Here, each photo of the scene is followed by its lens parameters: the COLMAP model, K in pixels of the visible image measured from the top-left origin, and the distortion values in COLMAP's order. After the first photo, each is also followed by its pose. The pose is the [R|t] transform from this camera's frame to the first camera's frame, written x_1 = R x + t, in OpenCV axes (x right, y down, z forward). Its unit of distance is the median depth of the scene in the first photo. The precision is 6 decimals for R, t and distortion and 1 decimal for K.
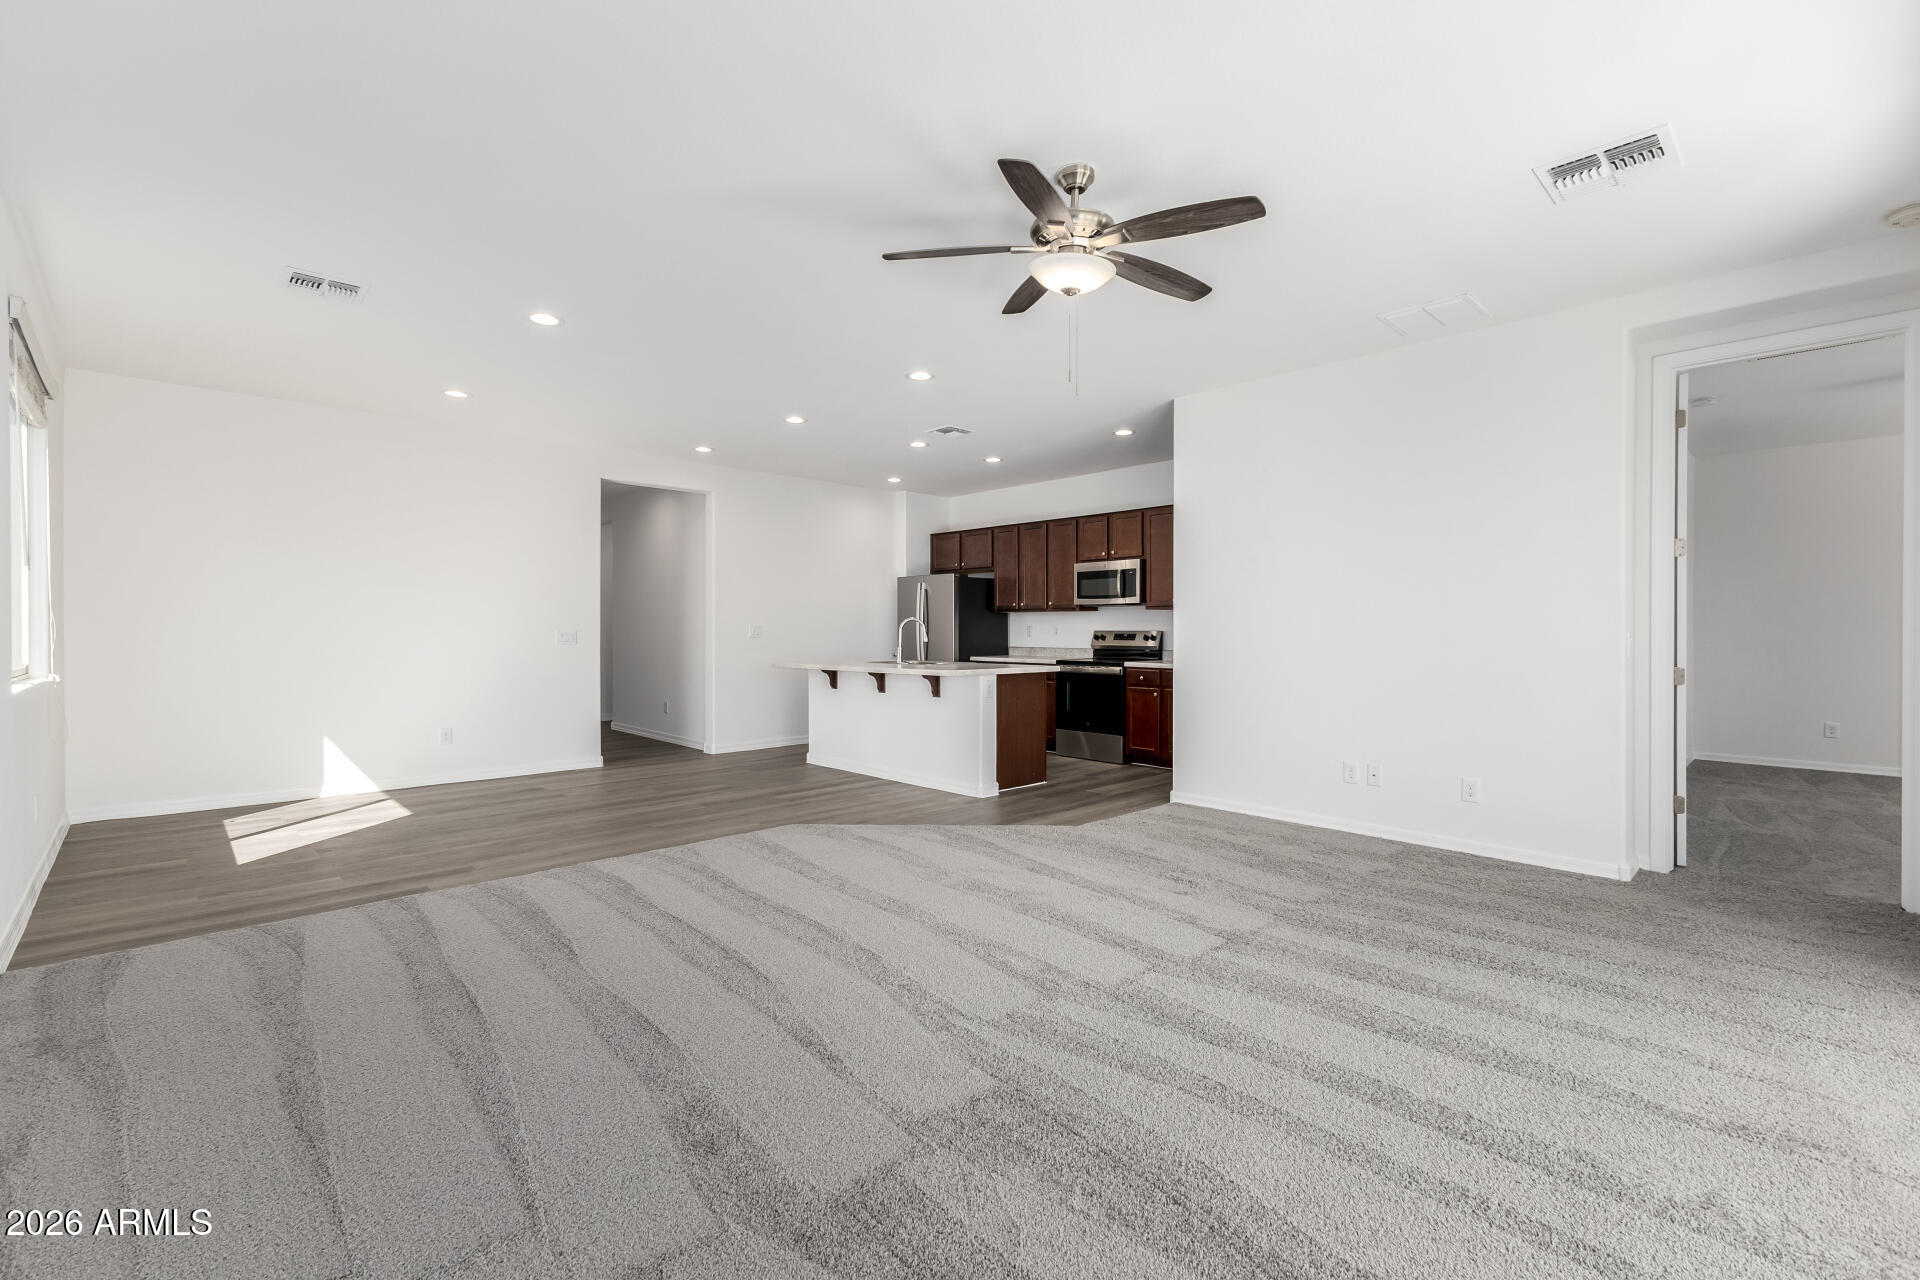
lens RADIAL K [[828.4, 0, 950.9], [0, 828.4, 628.7], [0, 0, 1]] dist [0.010800, -0.002981]
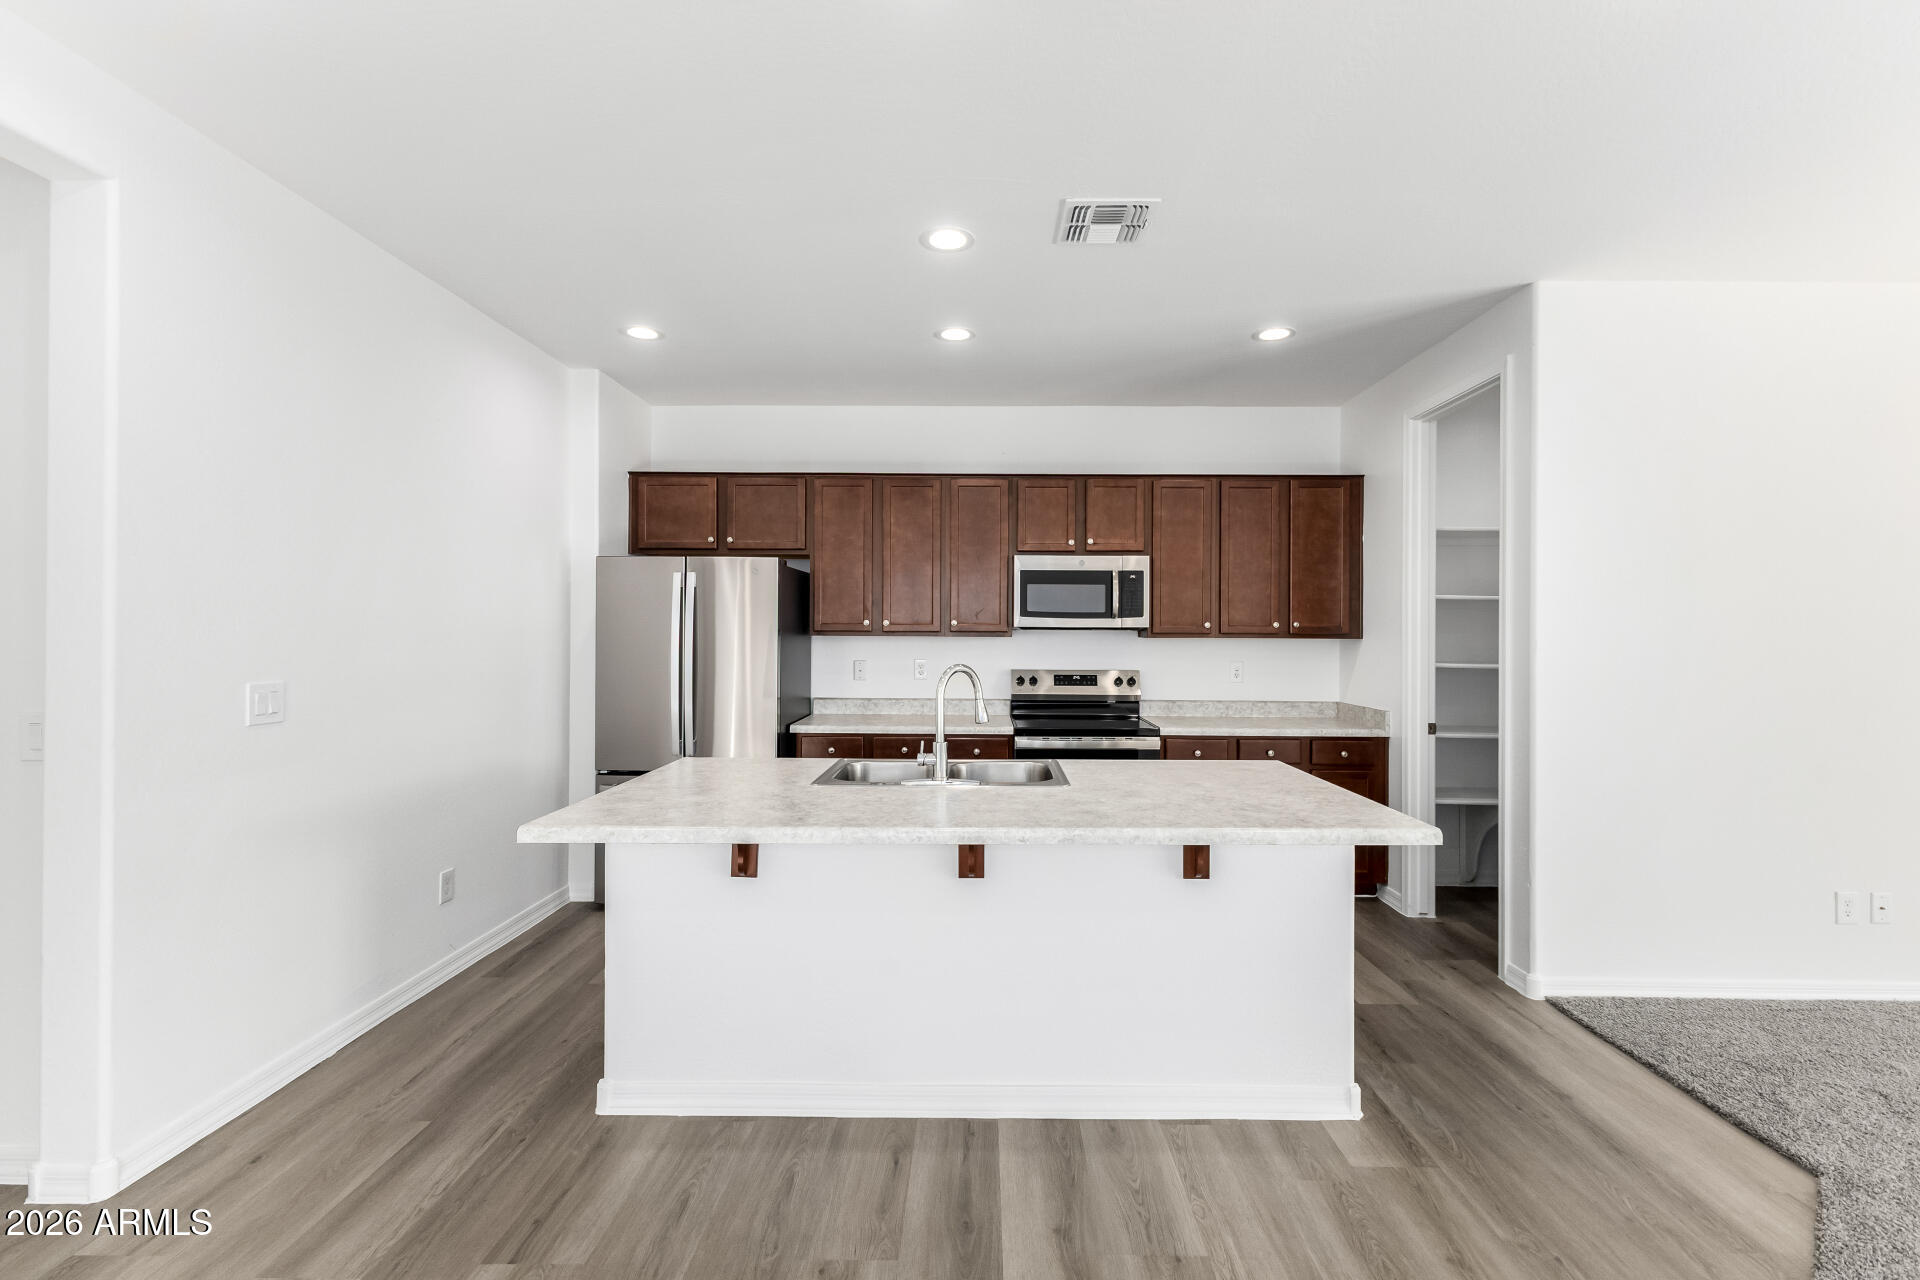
lens RADIAL K [[828.4, 0, 975.0], [0, 828.4, 634.9], [0, 0, 1]] dist [0.010800, -0.002981]
pose [[0.694799, 0.001131, 0.719203, -0.286050], [-0.004529, 0.999986, 0.002803, -0.025040], [-0.719190, -0.005205, 0.694794, 0.624856]]
